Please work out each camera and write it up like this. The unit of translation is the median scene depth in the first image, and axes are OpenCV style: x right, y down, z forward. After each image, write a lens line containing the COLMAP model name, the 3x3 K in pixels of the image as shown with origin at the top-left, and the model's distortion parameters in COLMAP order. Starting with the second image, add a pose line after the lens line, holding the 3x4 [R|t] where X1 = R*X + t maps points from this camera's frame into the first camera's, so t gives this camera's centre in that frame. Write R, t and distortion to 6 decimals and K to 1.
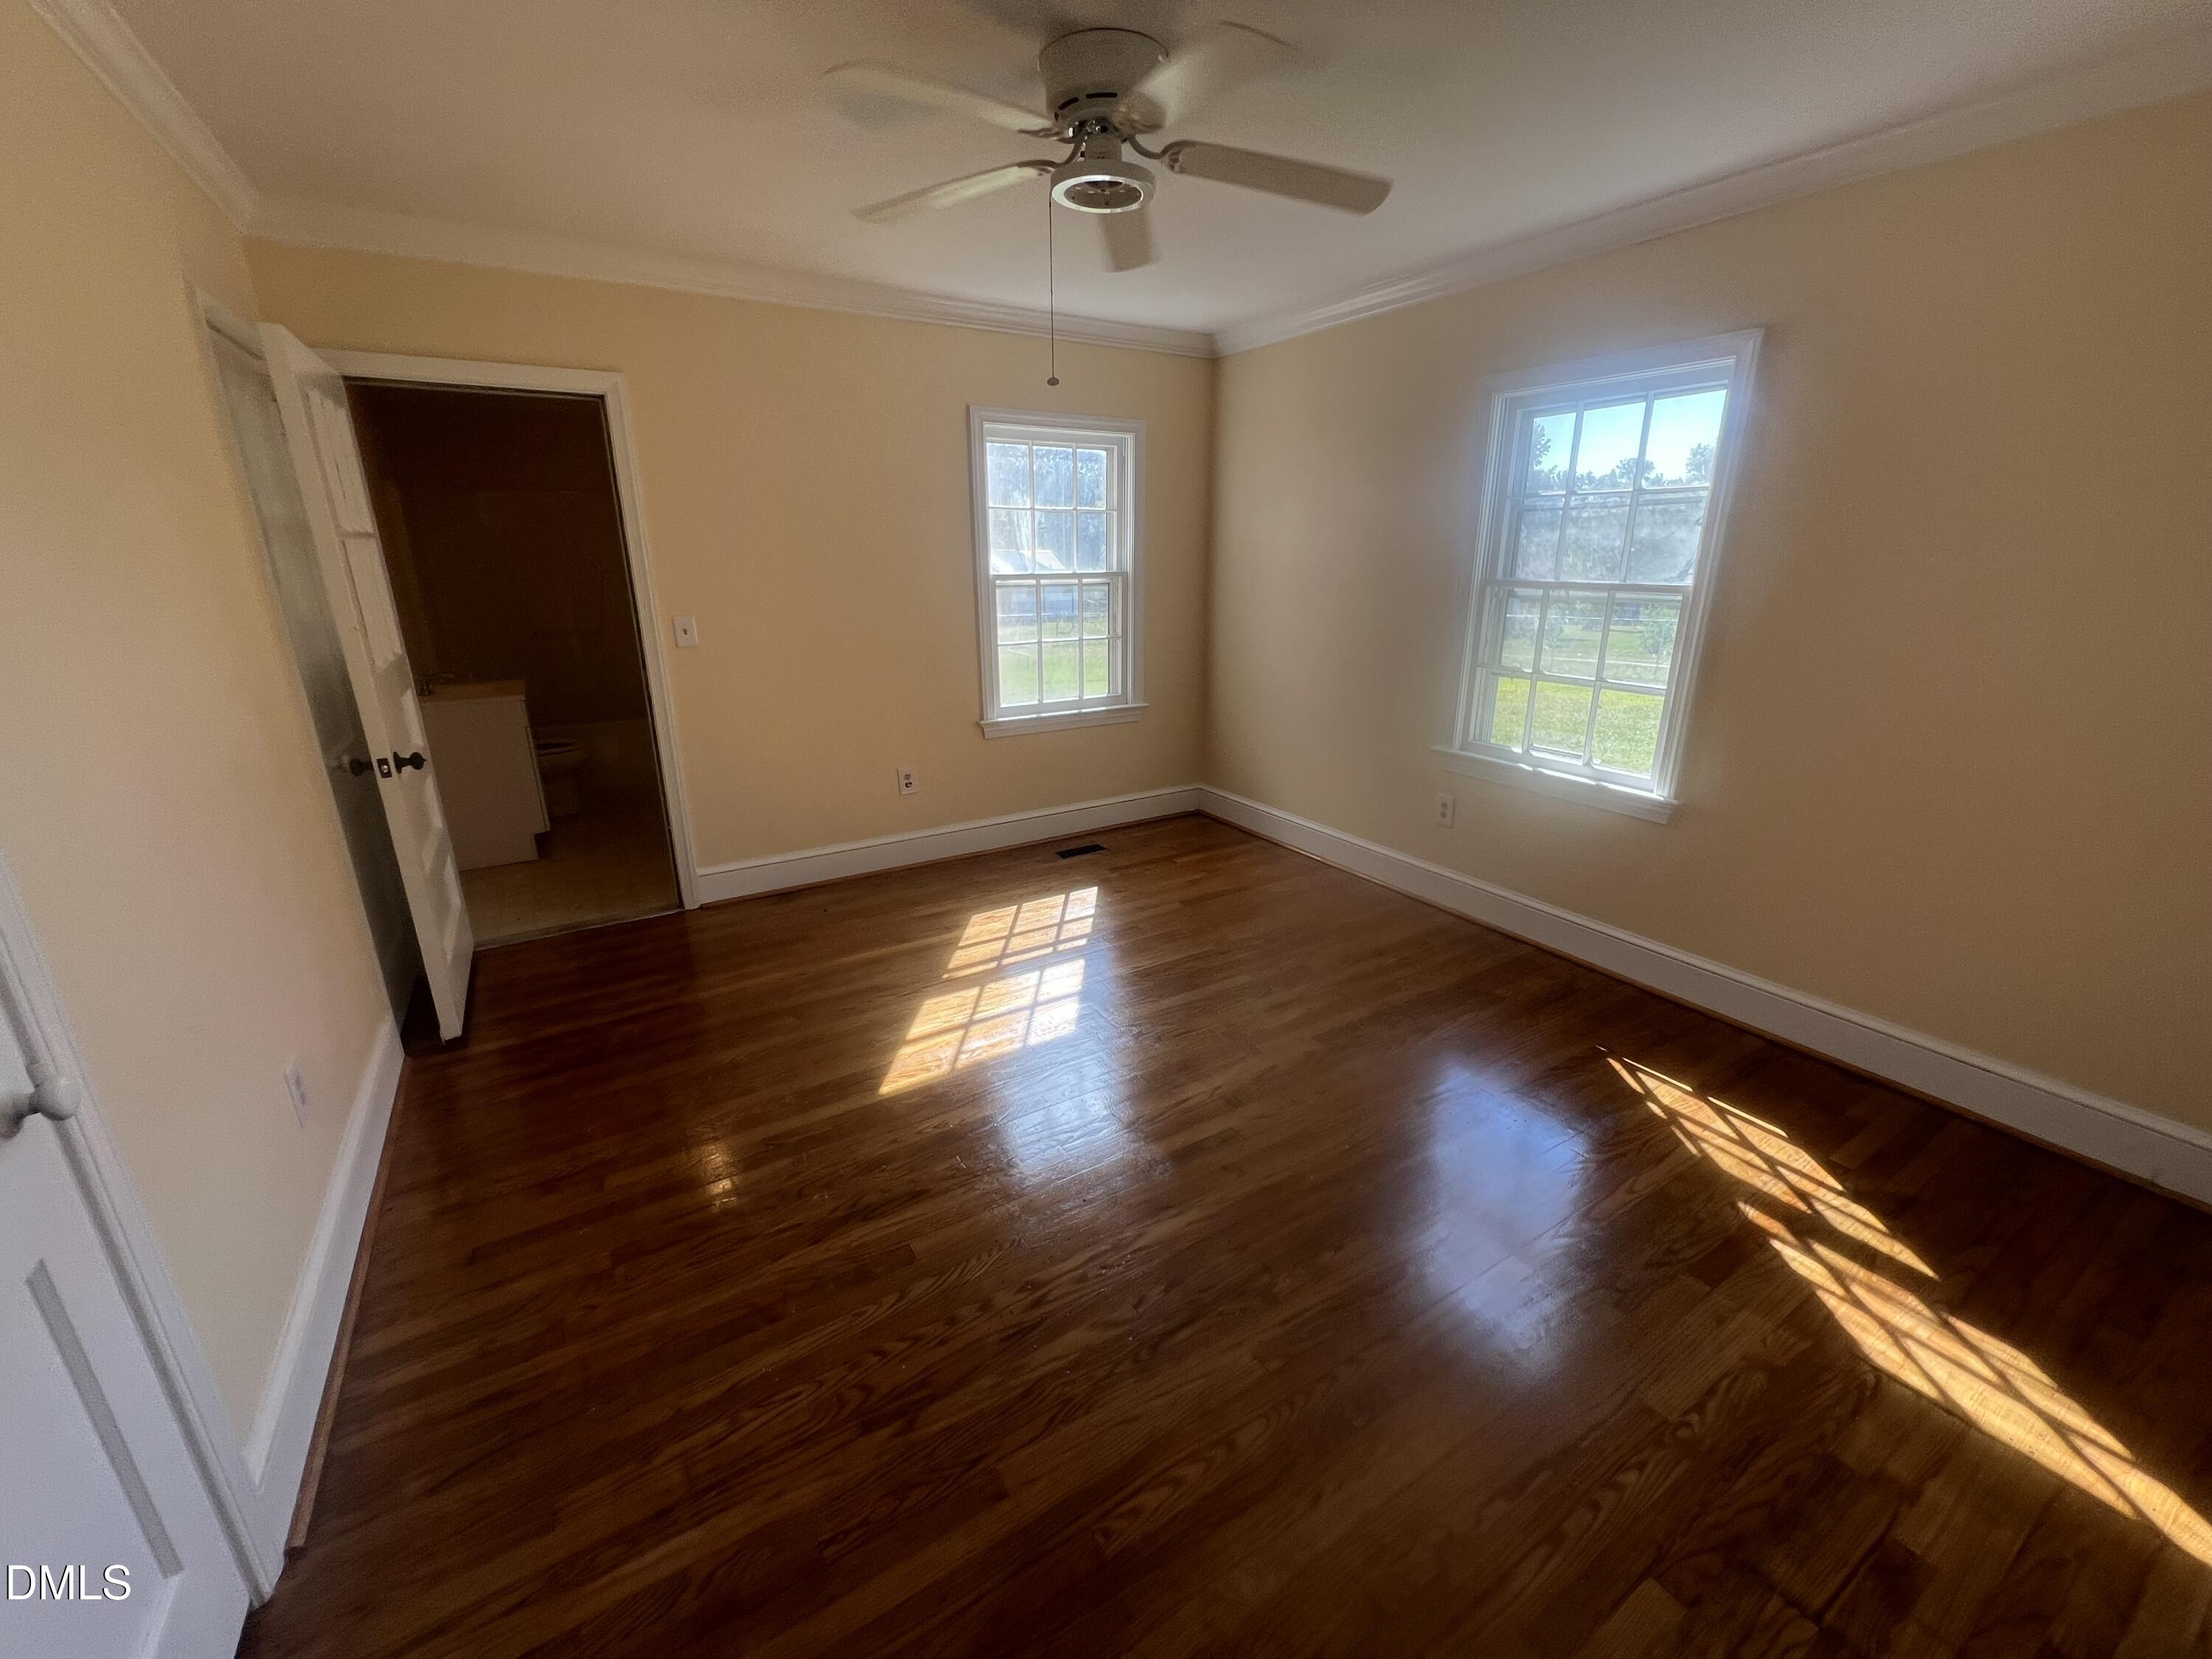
lens RADIAL K [[888.5, 0, 1108.1], [0, 888.5, 824.4], [0, 0, 1]] dist [-0.005221, 0.001094]
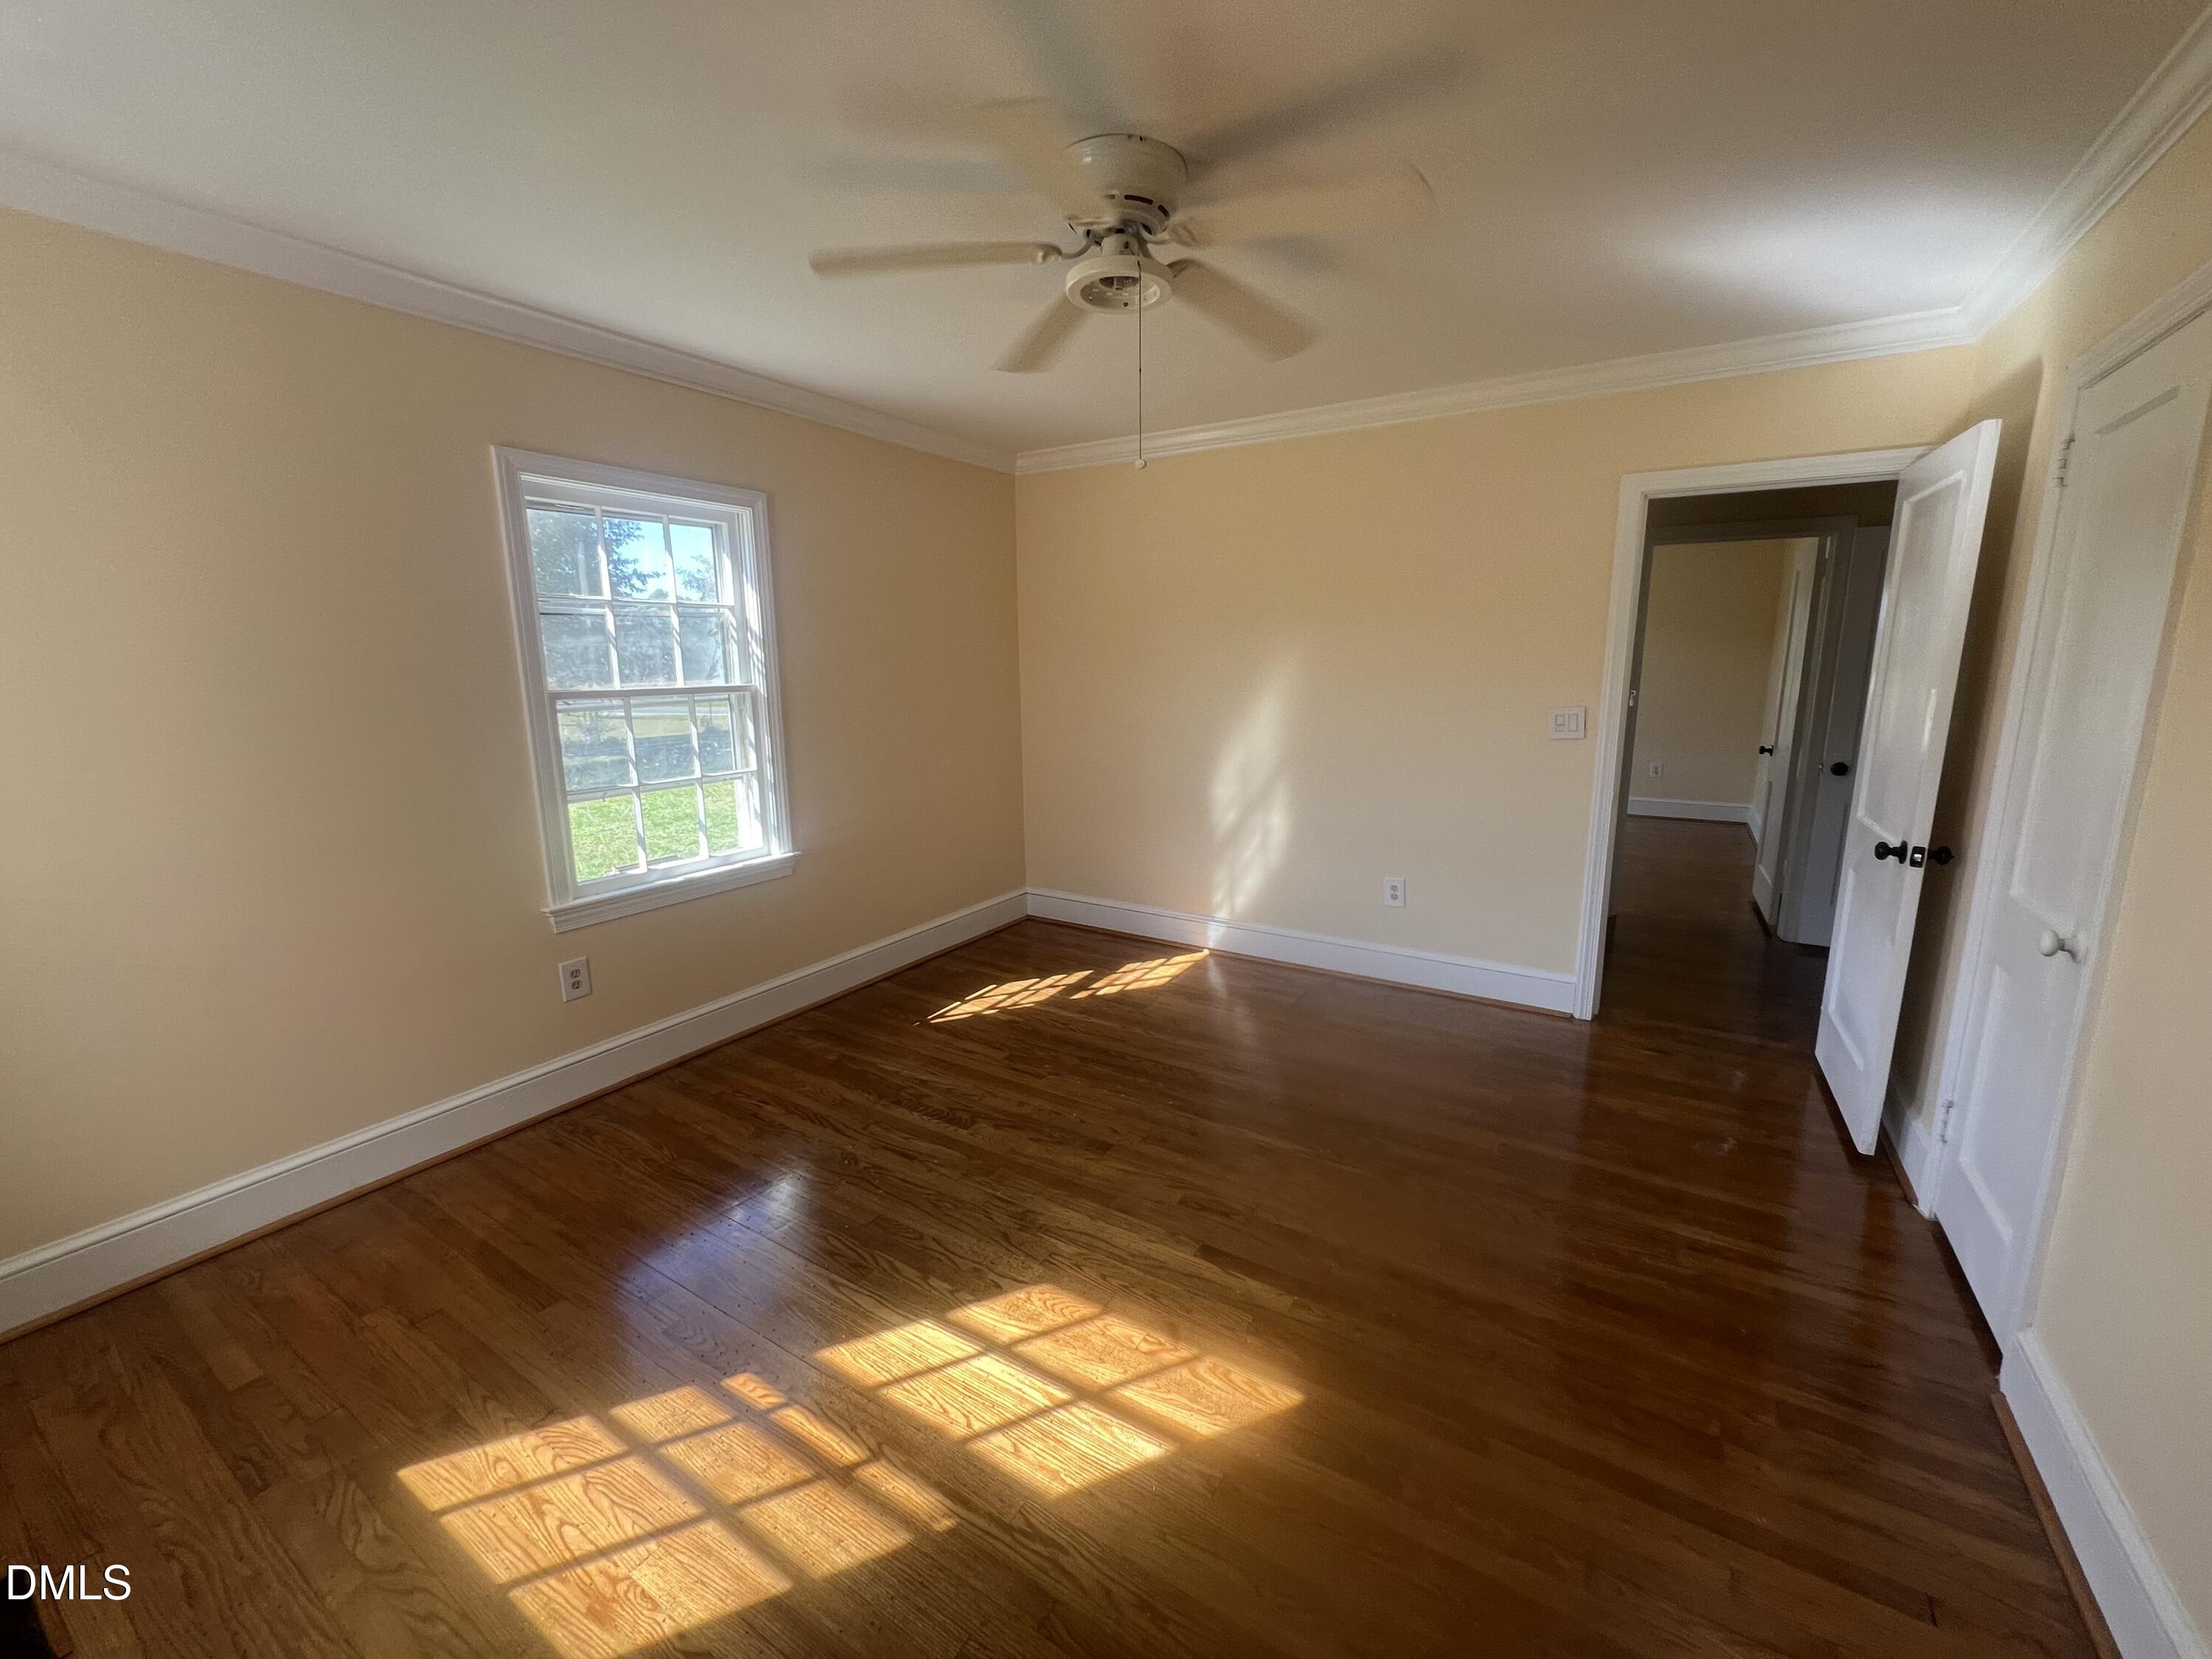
lens RADIAL K [[888.5, 0, 1098.6], [0, 888.5, 821.4], [0, 0, 1]] dist [-0.005221, 0.001094]
pose [[-0.436267, -0.156919, 0.886029, -0.851716], [0.278943, 0.912584, 0.298968, -0.425352], [-0.855490, 0.377581, -0.354358, 1.410327]]
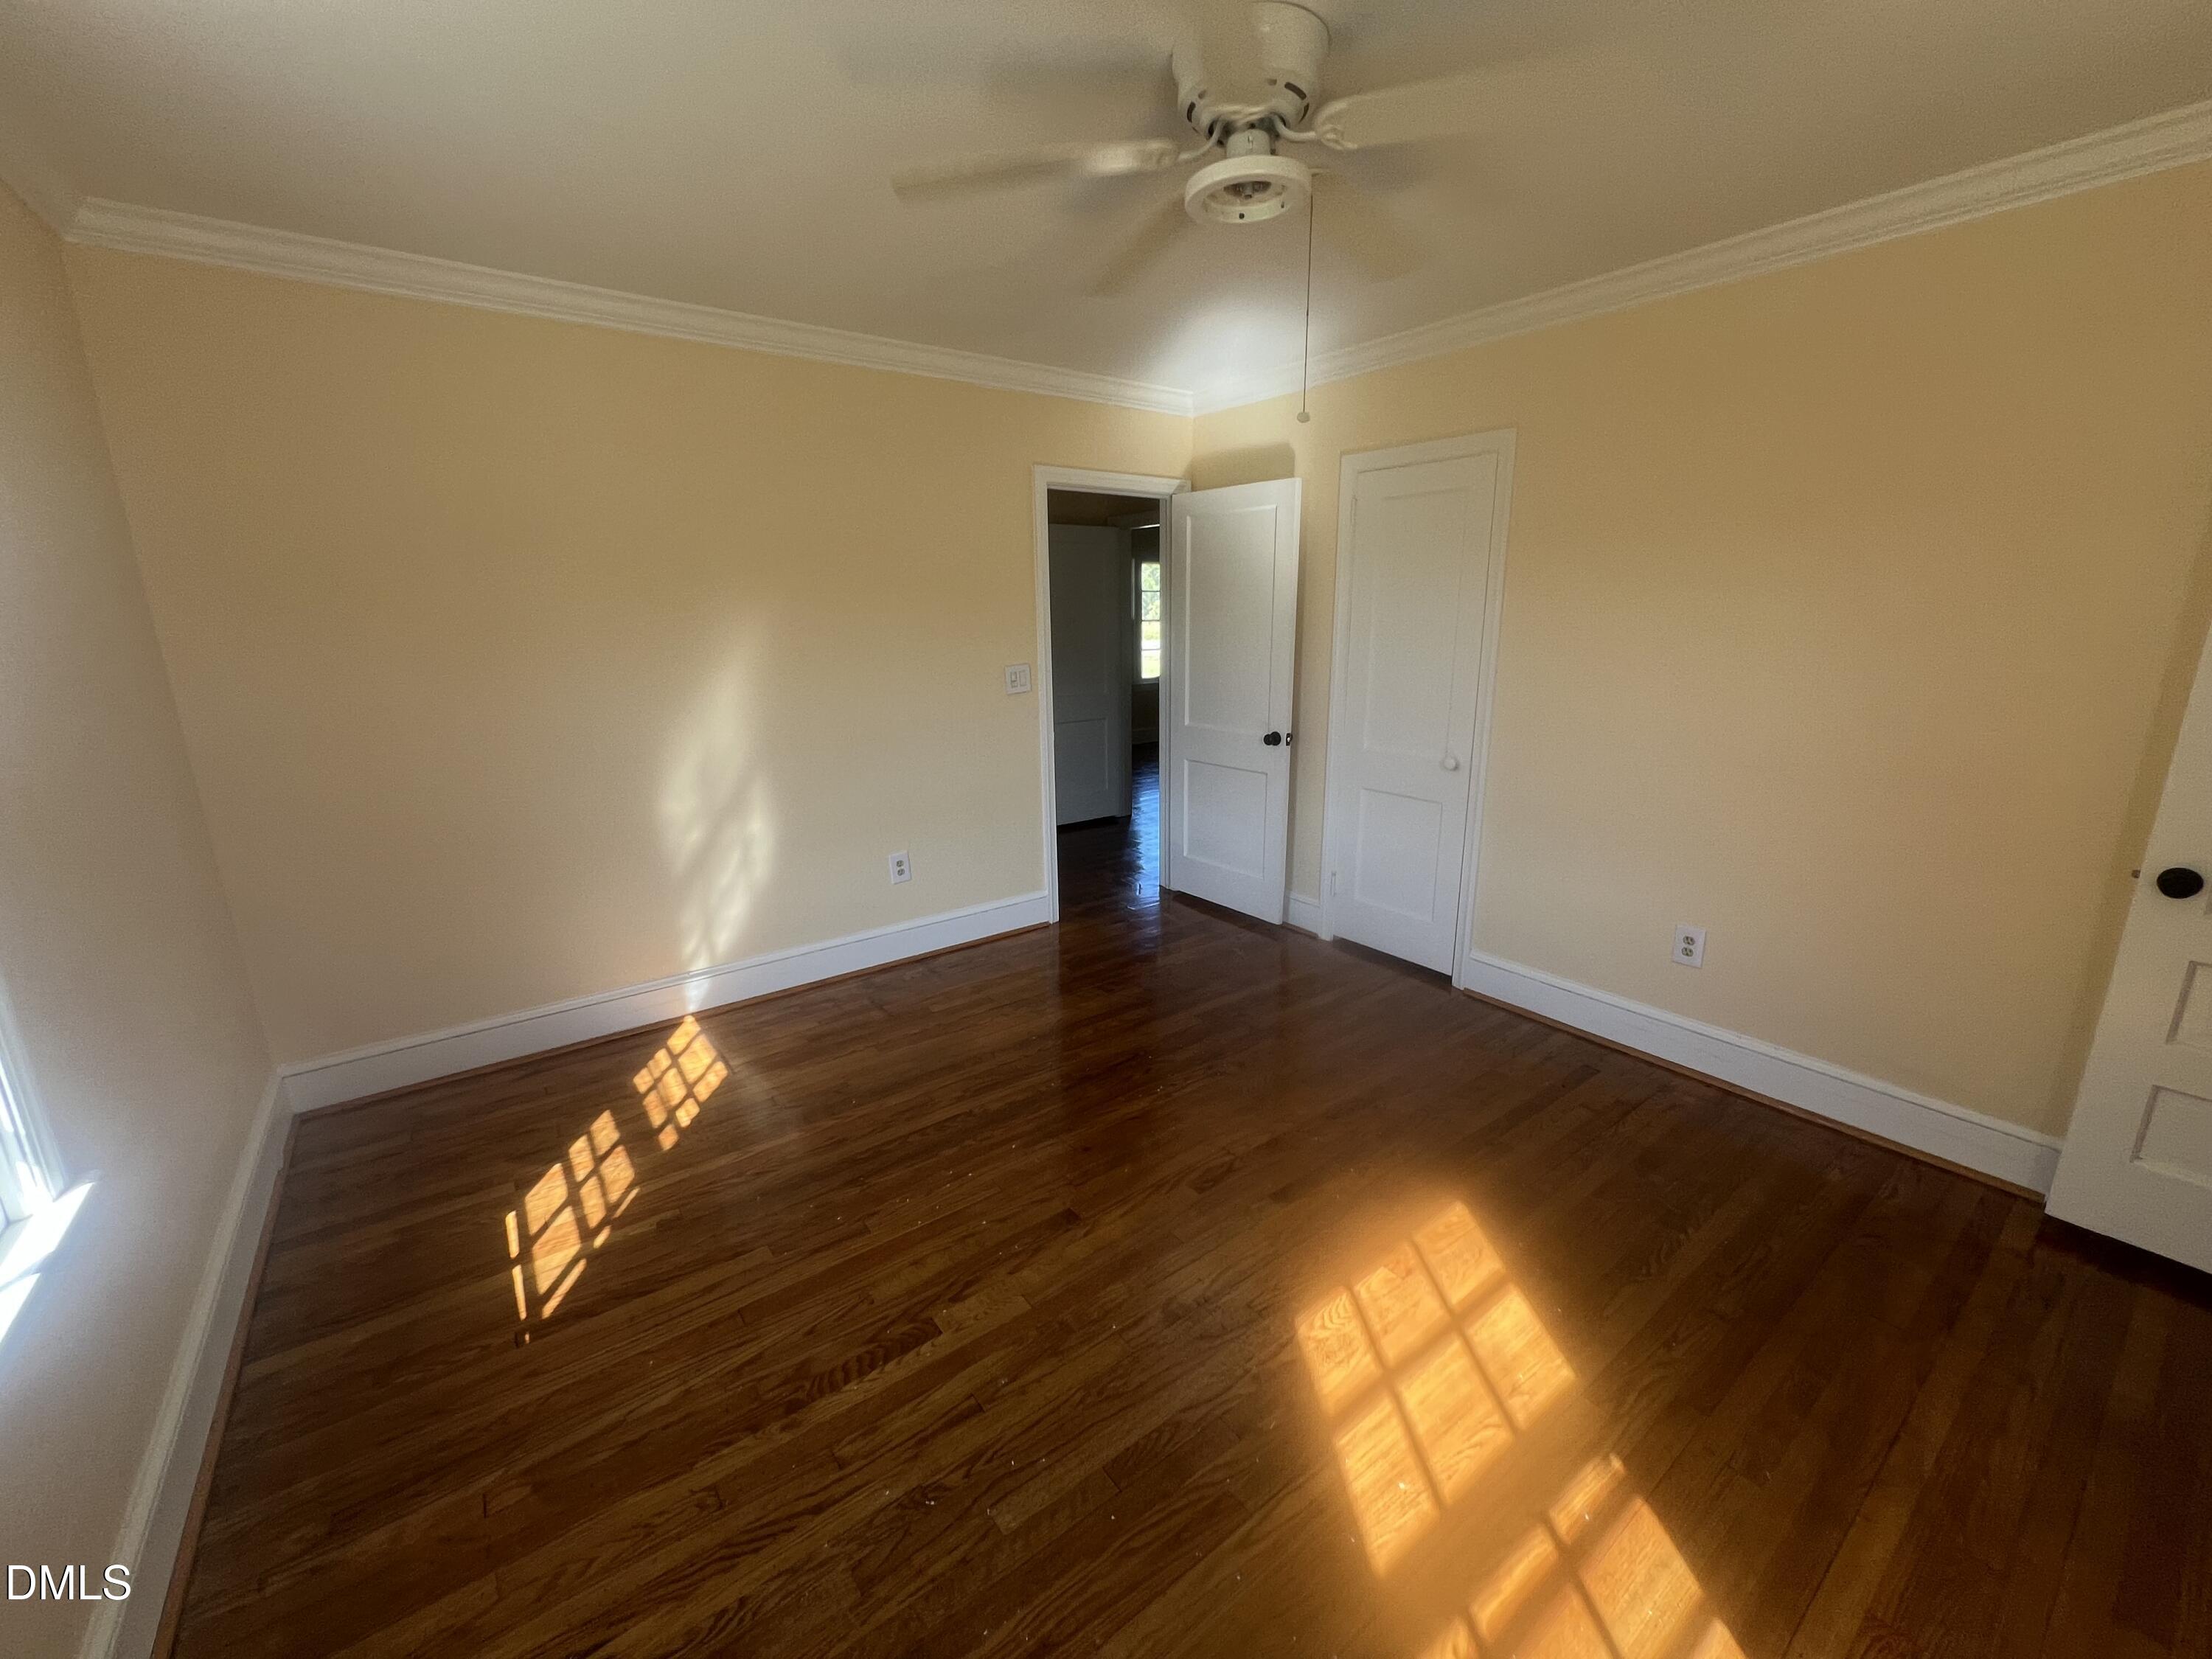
lens RADIAL K [[888.5, 0, 1109.5], [0, 888.5, 815.7], [0, 0, 1]] dist [-0.005221, 0.001094]
pose [[-0.995846, 0.033744, -0.084567, 0.188798], [-0.014248, 0.859595, 0.510777, -0.571237], [0.089929, 0.509860, -0.855544, 1.787153]]
